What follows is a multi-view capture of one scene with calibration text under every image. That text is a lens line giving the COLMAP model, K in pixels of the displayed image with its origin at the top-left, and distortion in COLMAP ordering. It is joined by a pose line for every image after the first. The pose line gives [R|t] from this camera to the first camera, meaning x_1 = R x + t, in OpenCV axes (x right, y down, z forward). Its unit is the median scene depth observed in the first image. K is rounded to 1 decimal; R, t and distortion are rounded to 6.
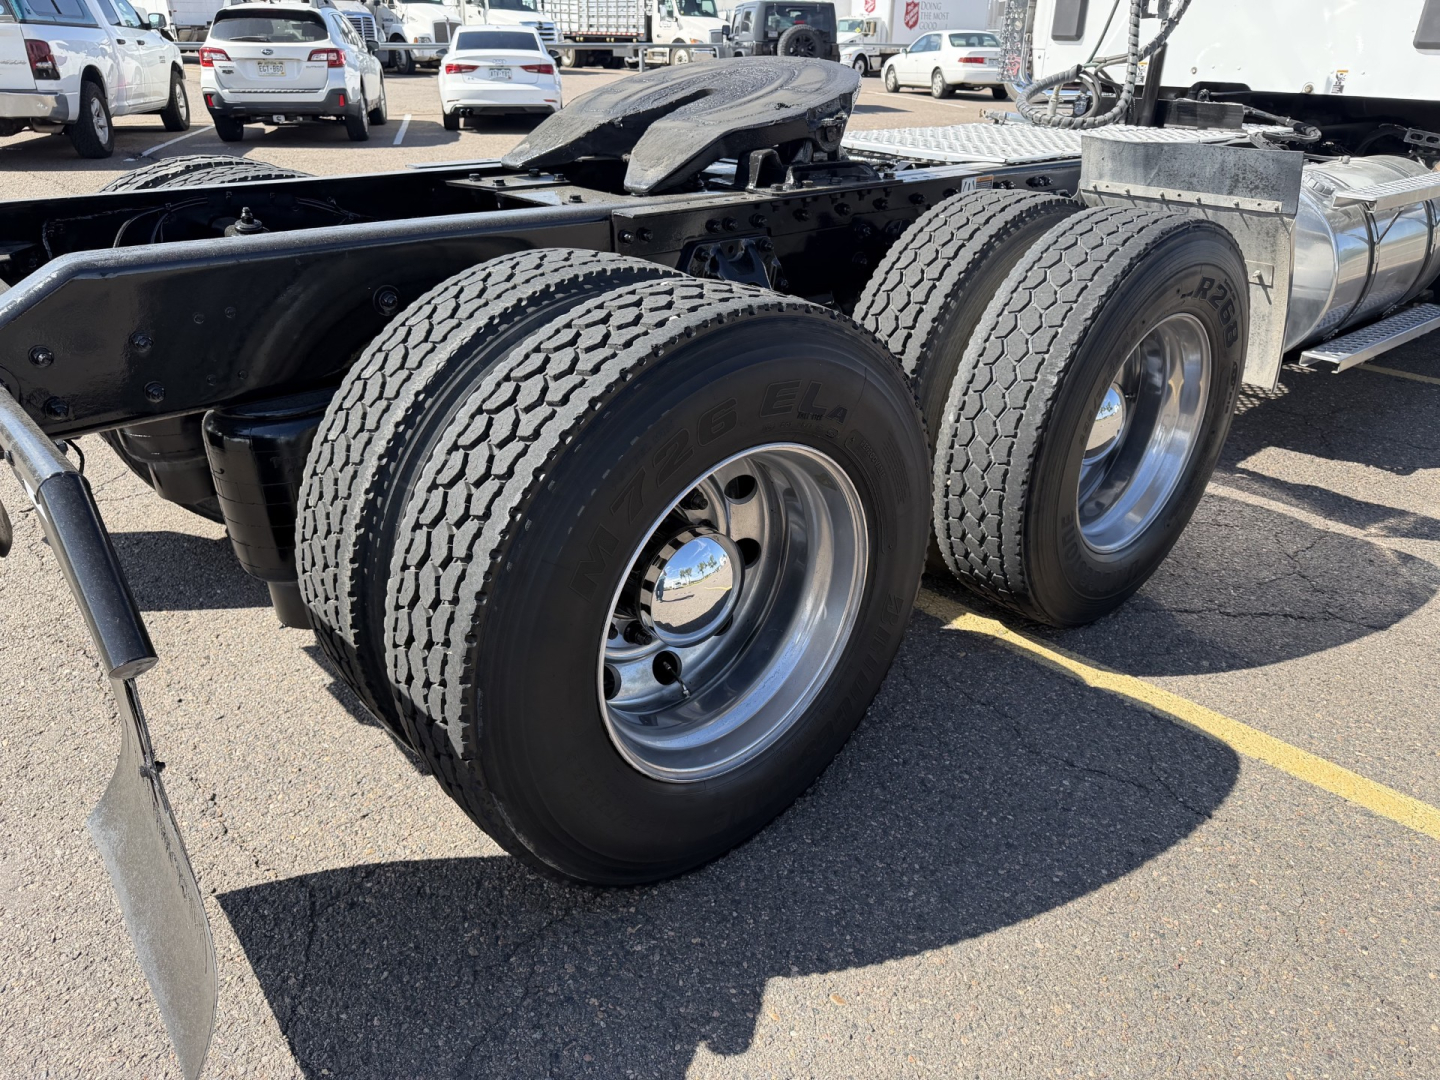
lens RADIAL K [[1024.4, 0, 724.9], [0, 1024.4, 555.5], [0, 0, 1]] dist [0.026389, -0.030134]
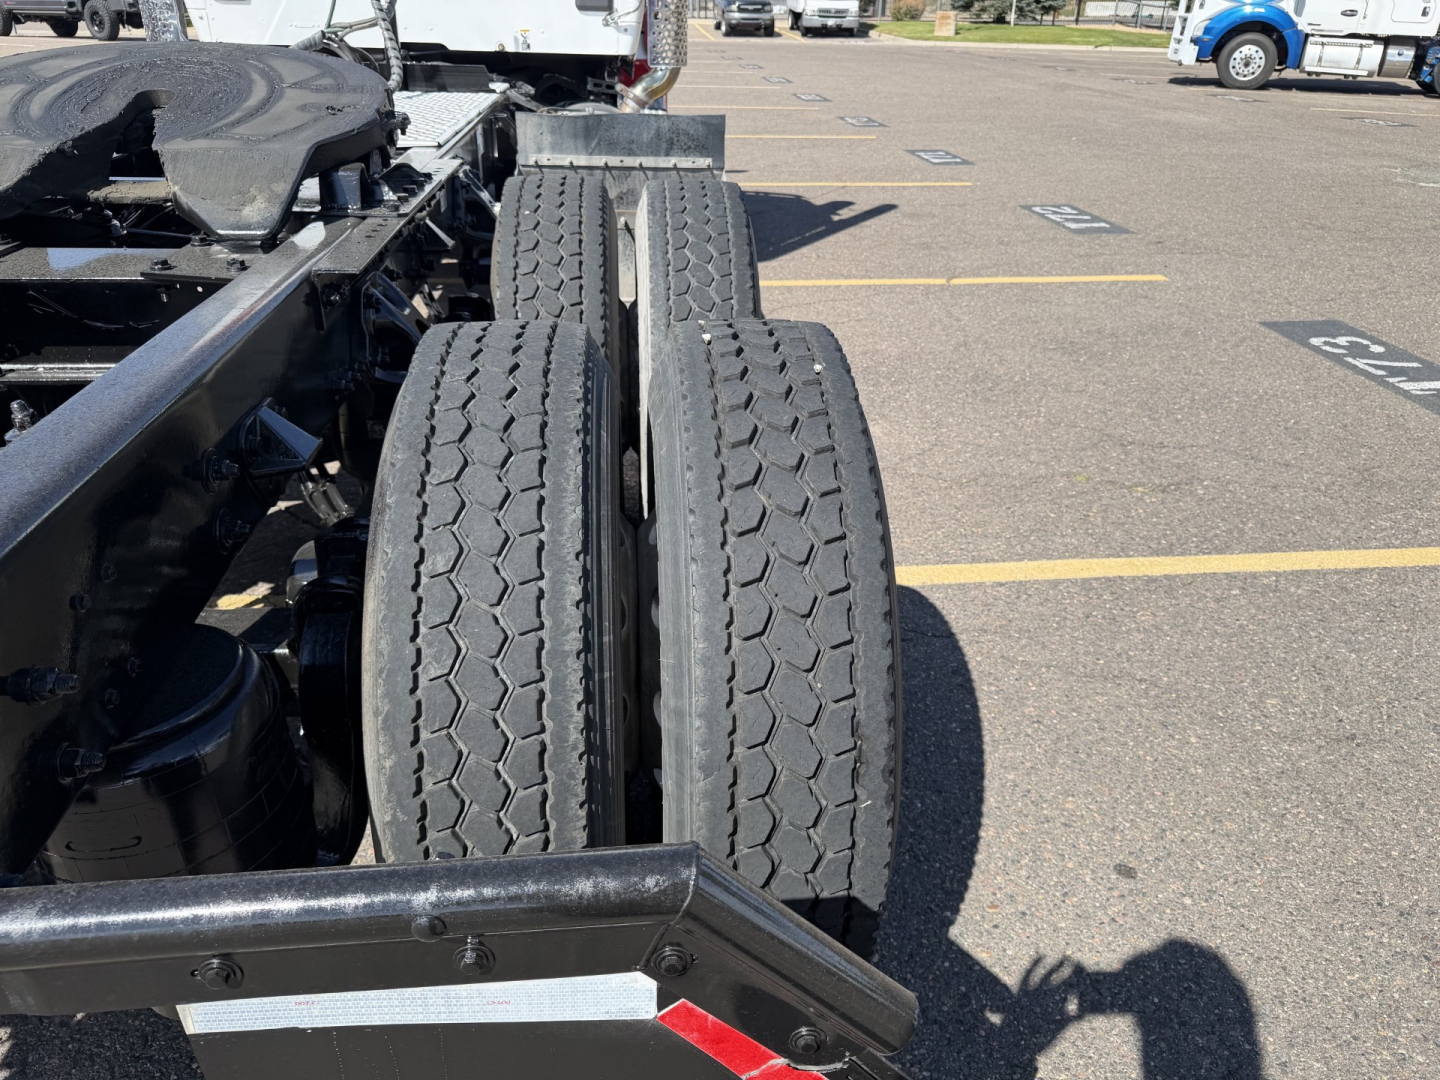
lens RADIAL K [[1015.3, 0, 728.4], [0, 1015.3, 538.3], [0, 0, 1]] dist [0.018388, -0.024299]
pose [[0.595177, -0.375464, 0.710487, -0.392767], [0.345933, 0.917731, 0.195195, -0.144838], [-0.725324, 0.129606, 0.676097, 0.222920]]
